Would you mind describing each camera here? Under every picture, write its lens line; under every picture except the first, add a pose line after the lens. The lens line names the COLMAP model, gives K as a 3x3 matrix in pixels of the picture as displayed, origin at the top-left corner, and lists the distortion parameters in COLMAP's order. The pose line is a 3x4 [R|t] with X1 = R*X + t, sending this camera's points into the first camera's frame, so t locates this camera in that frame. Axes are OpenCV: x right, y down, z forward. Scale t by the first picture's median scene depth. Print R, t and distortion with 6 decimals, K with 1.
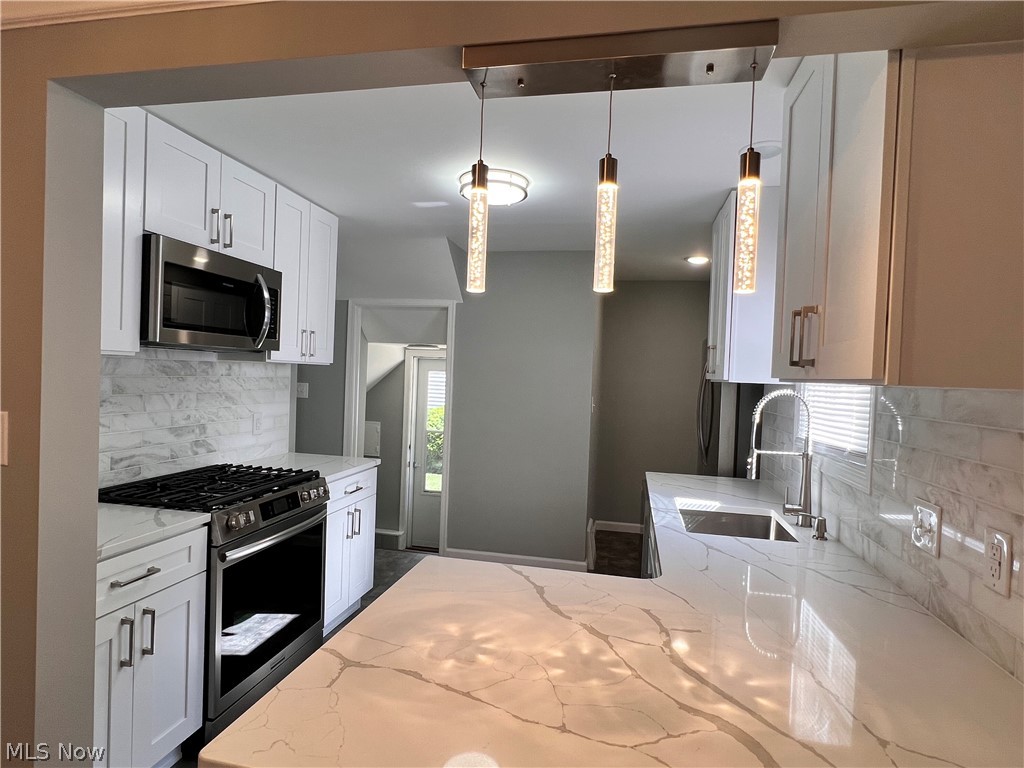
lens RADIAL K [[555.6, 0, 512.4], [0, 555.6, 386.0], [0, 0, 1]] dist [-0.002566, 0.000631]
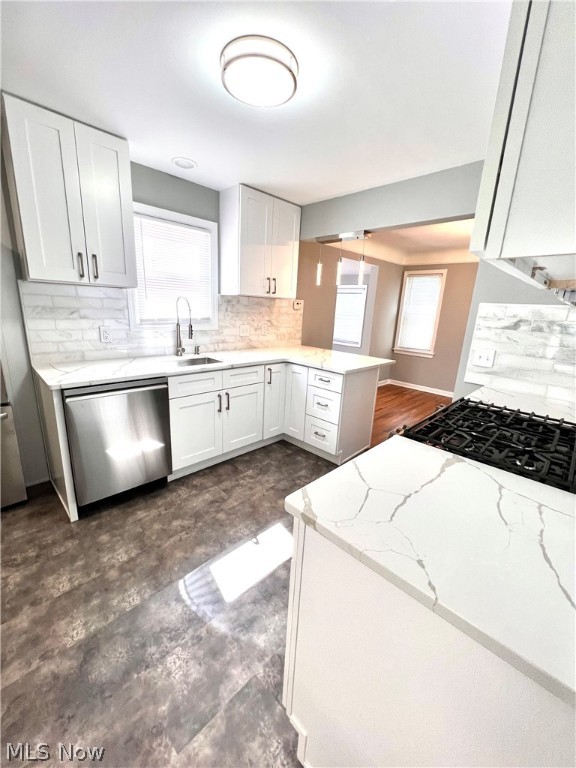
lens RADIAL K [[307.4, 0, 289.3], [0, 307.4, 385.4], [0, 0, 1]] dist [-0.001823, 0.000888]
pose [[-0.838398, -0.211993, 0.502143, -0.460290], [-0.070476, 0.955694, 0.285801, -0.024650], [-0.540483, 0.204226, -0.816193, 1.585671]]
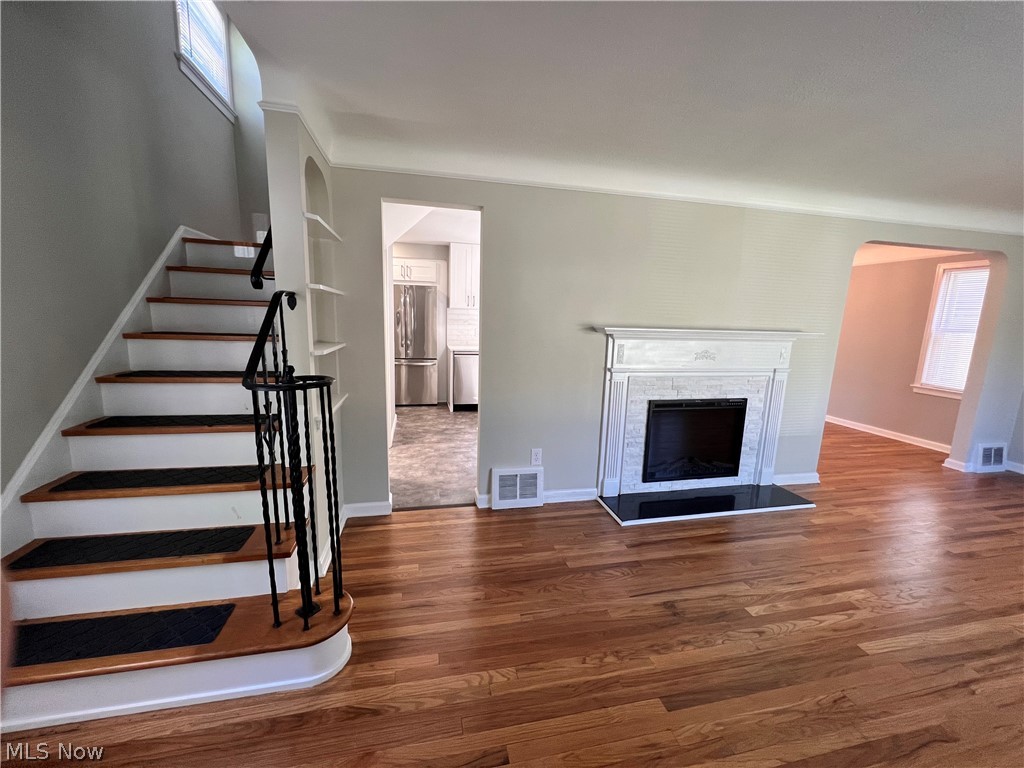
lens RADIAL K [[409.9, 0, 513.2], [0, 409.9, 383.6], [0, 0, 1]] dist [-0.001823, 0.000888]
pose [[-0.412597, -0.197645, 0.889213, -1.880373], [-0.028346, 0.978490, 0.204336, -0.080639], [-0.910472, 0.059103, -0.409325, 1.941504]]
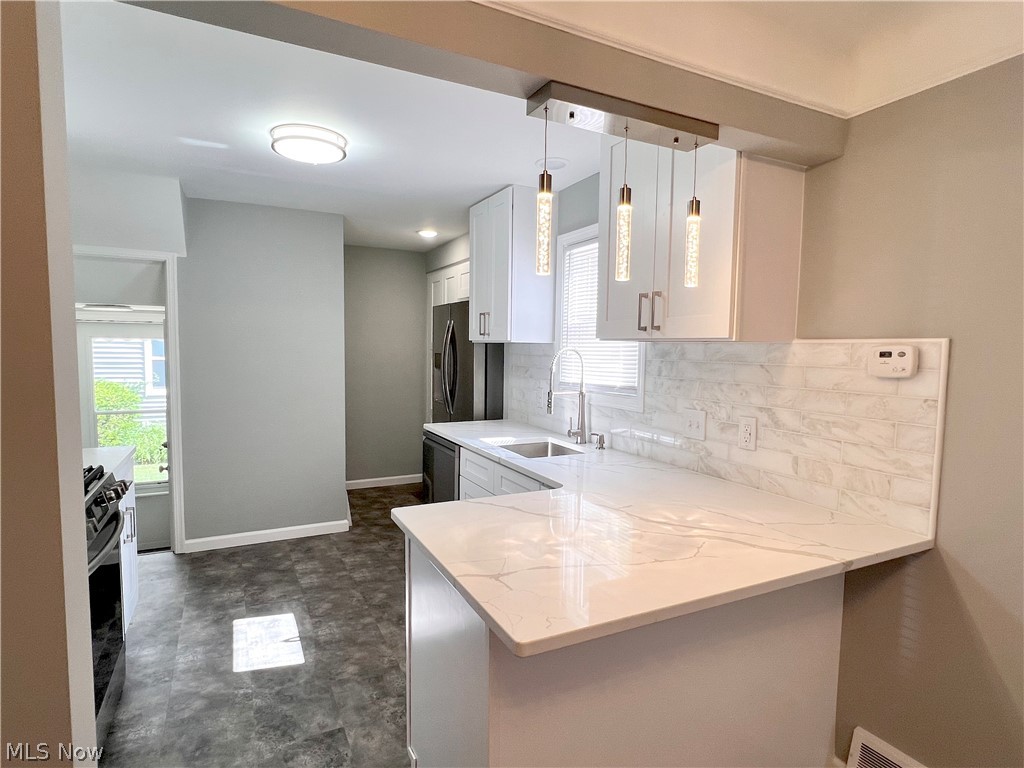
lens RADIAL K [[555.6, 0, 512.0], [0, 555.6, 388.9], [0, 0, 1]] dist [-0.002566, 0.000631]
pose [[0.782871, -0.074146, 0.617750, -0.409993], [0.028667, 0.996118, 0.083230, -0.006850], [-0.621523, -0.047450, 0.781958, 0.012663]]
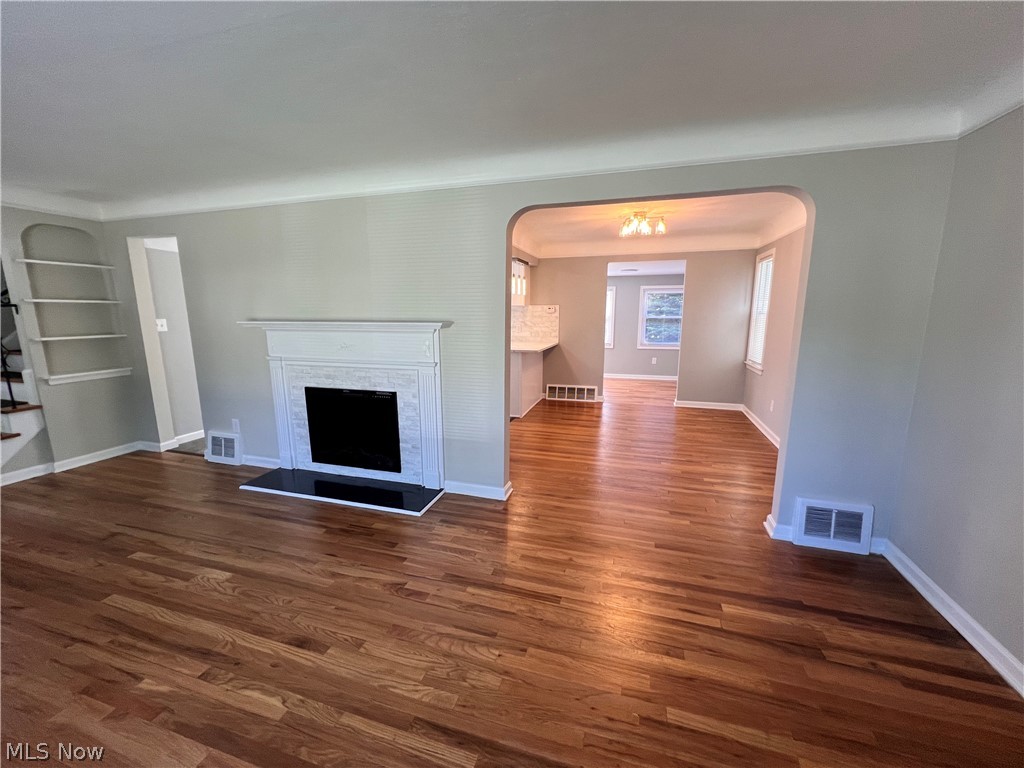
lens RADIAL K [[409.9, 0, 512.5], [0, 409.9, 384.0], [0, 0, 1]] dist [-0.001823, 0.000888]
pose [[0.089288, -0.216885, 0.972105, -2.219145], [0.024623, 0.976186, 0.215534, -0.075054], [-0.995701, 0.004691, 0.092502, 0.249576]]
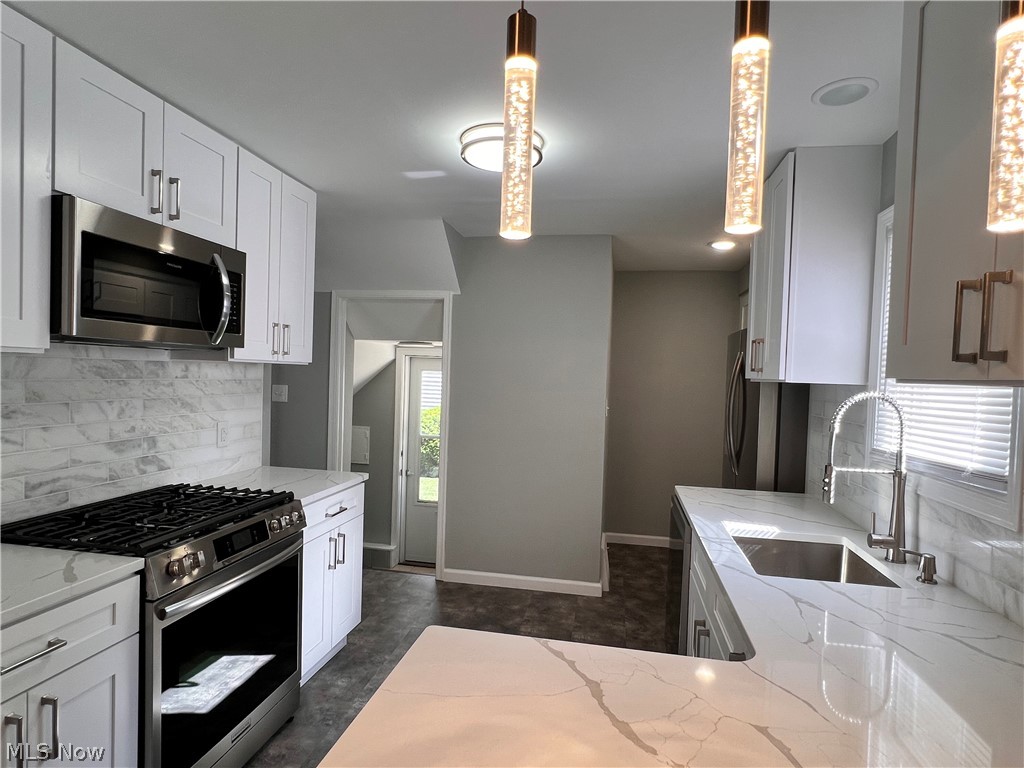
lens RADIAL K [[555.6, 0, 513.3], [0, 555.6, 390.5], [0, 0, 1]] dist [-0.002566, 0.000631]
pose [[0.999838, -0.006514, 0.016785, -0.034758], [0.006351, 0.999932, 0.009738, -0.005650], [-0.016847, -0.009630, 0.999812, 0.181081]]
